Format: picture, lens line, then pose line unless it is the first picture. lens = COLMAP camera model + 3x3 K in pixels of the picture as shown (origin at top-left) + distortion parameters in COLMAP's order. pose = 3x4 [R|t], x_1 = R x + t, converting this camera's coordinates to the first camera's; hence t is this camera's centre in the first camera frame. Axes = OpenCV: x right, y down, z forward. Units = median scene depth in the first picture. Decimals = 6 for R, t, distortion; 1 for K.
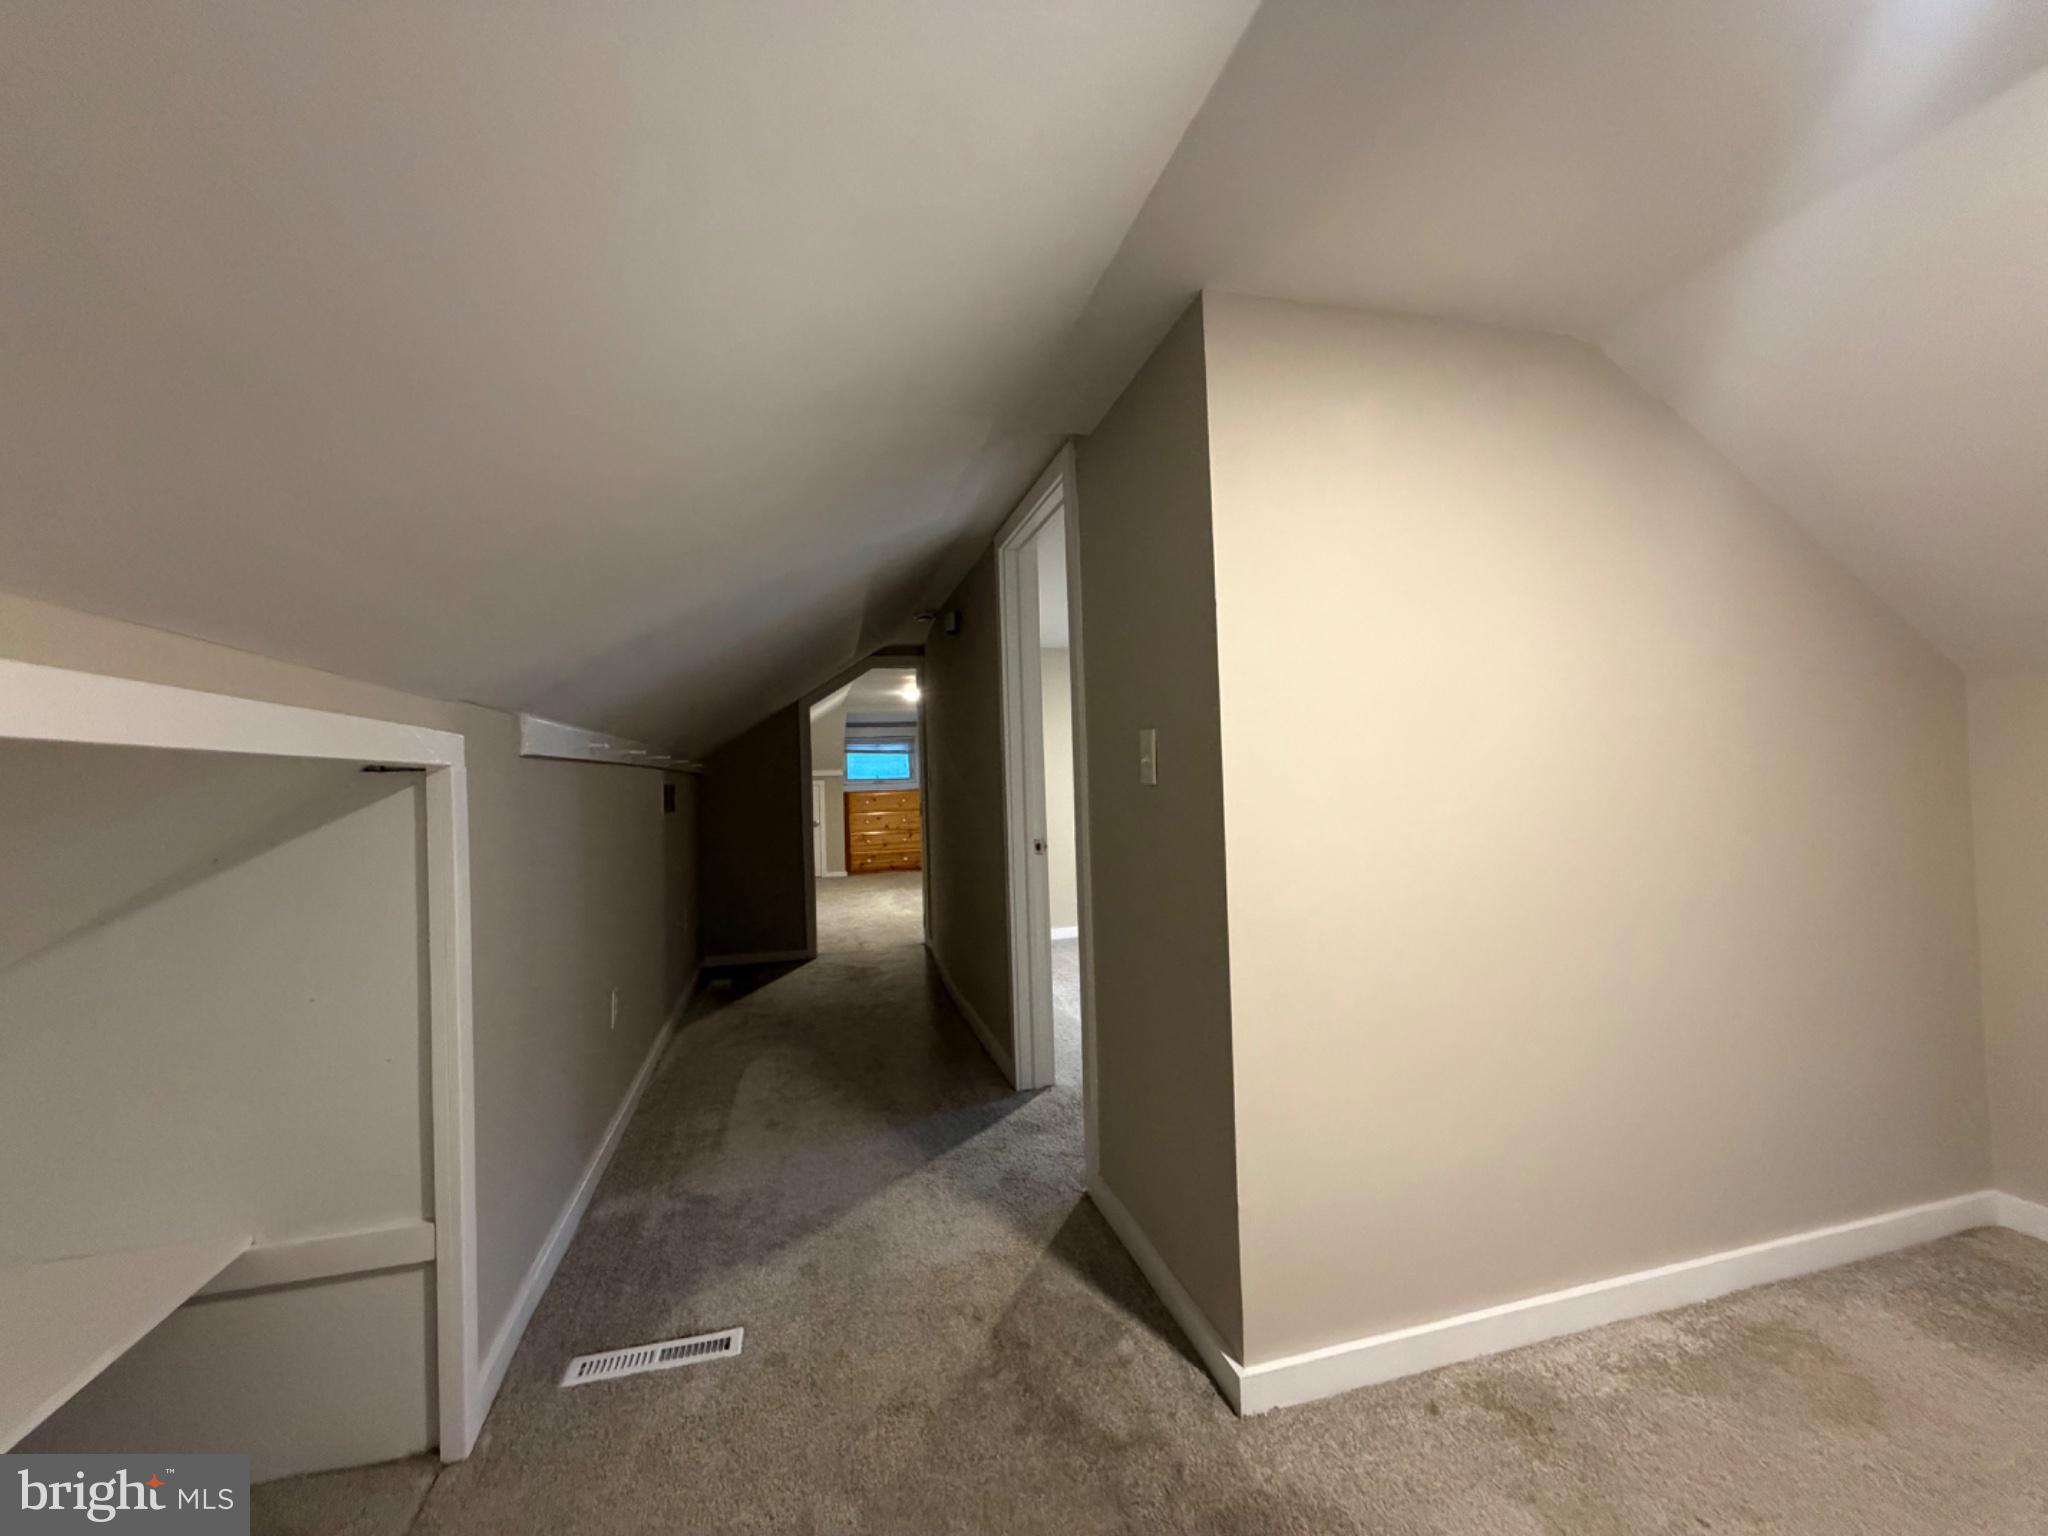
lens RADIAL K [[824.0, 0, 1024.0], [0, 824.0, 768.0], [0, 0, 1]] dist [0.000482, 0.000019]
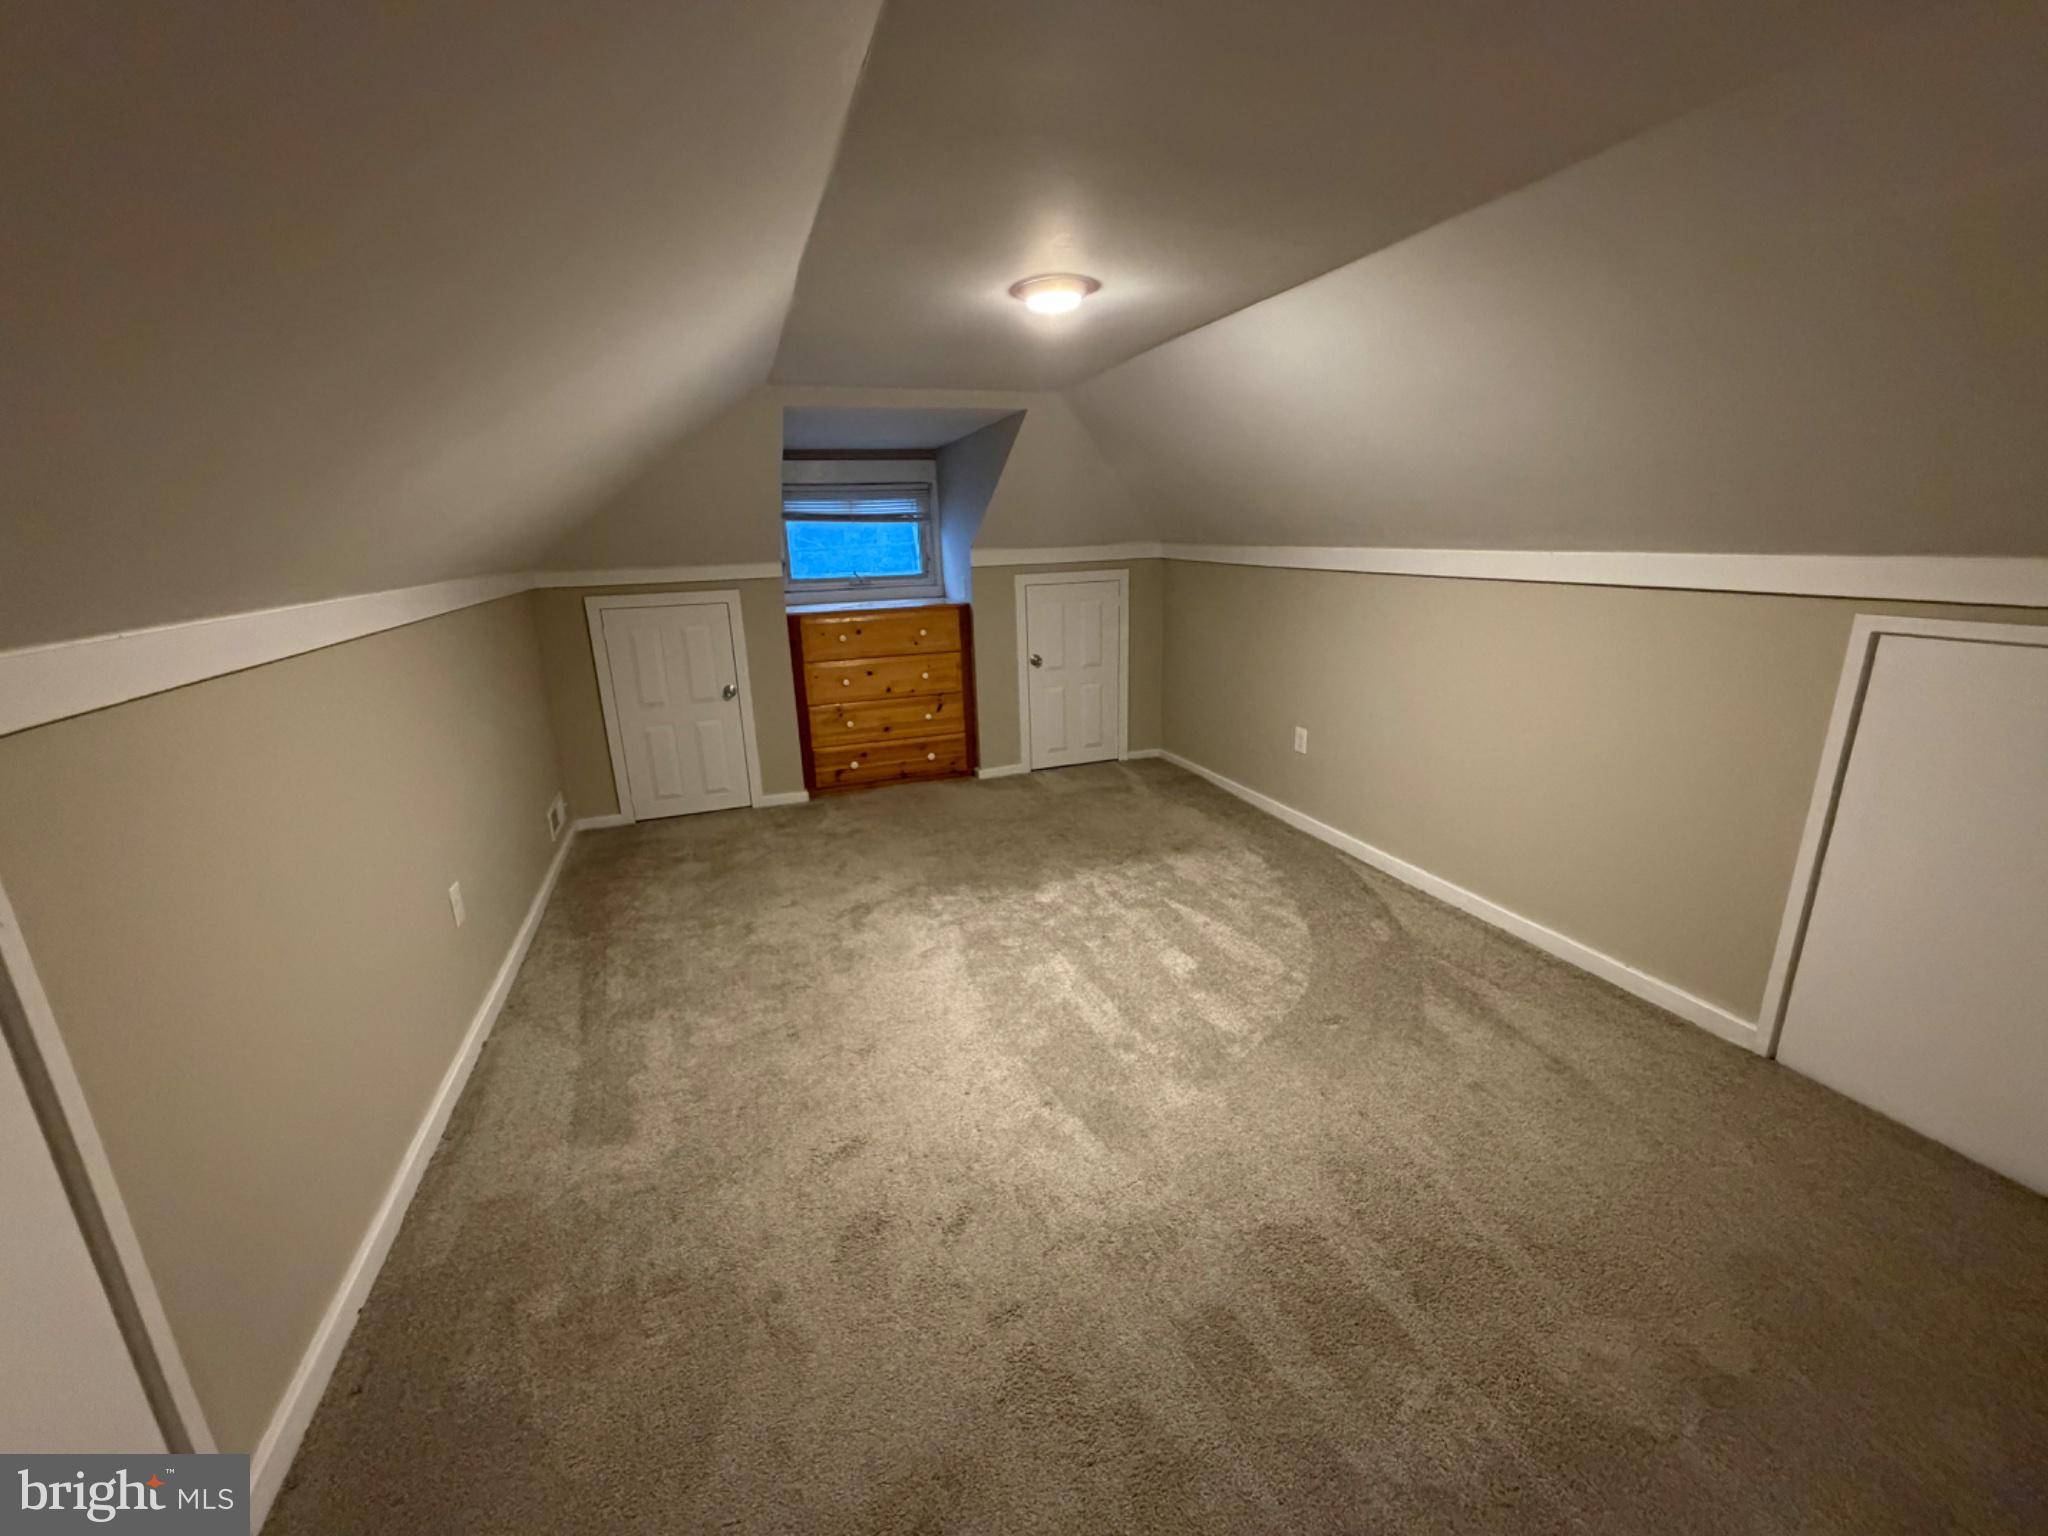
lens RADIAL K [[824.0, 0, 1024.0], [0, 824.0, 768.0], [0, 0, 1]] dist [0.000482, 0.000019]
pose [[0.997575, -0.012341, 0.068494, -0.123277], [-0.008356, 0.955794, 0.293918, -0.023016], [-0.069094, -0.293778, 0.953373, 0.545475]]
